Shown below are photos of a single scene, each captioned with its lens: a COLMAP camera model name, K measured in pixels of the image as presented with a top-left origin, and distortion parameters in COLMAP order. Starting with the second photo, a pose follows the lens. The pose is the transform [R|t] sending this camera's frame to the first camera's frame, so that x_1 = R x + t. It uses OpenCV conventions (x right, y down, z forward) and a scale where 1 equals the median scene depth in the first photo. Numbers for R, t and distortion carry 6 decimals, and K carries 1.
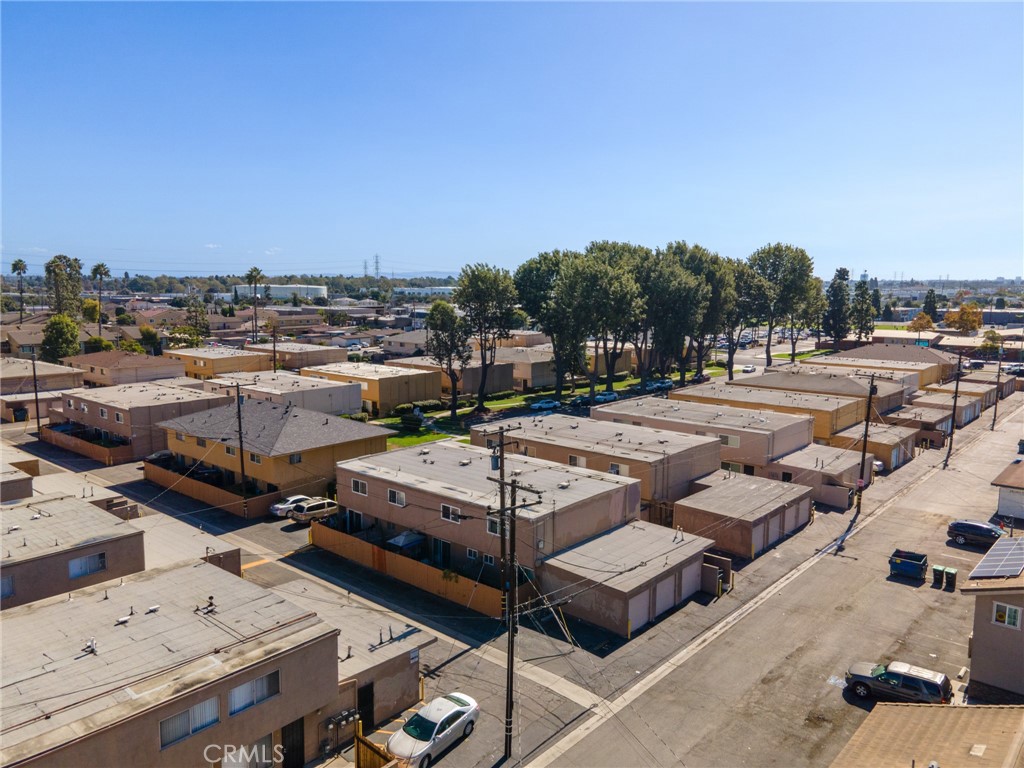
lens RADIAL K [[757.3, 0, 512.0], [0, 757.3, 384.0], [0, 0, 1]] dist [0.005650, 0.003121]
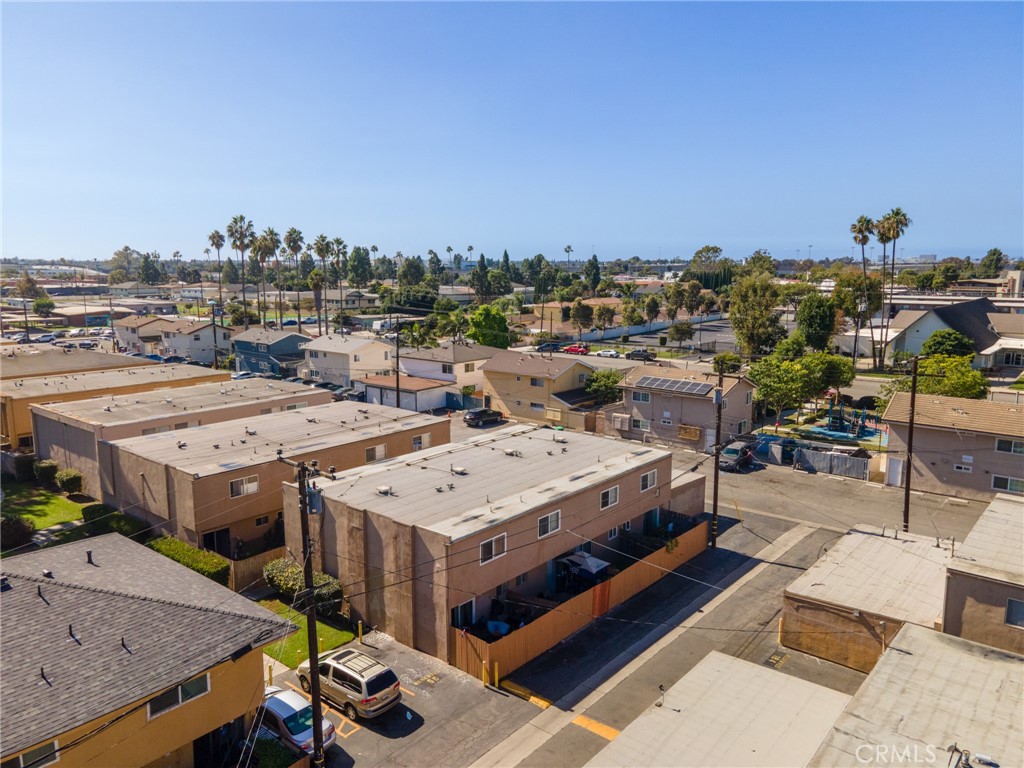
lens RADIAL K [[757.3, 0, 512.0], [0, 757.3, 384.0], [0, 0, 1]] dist [0.005650, 0.003121]
pose [[-0.022088, -0.169121, 0.985348, -0.831327], [0.138071, 0.975628, 0.170548, -0.100420], [-0.990176, 0.139815, 0.001801, 1.035671]]
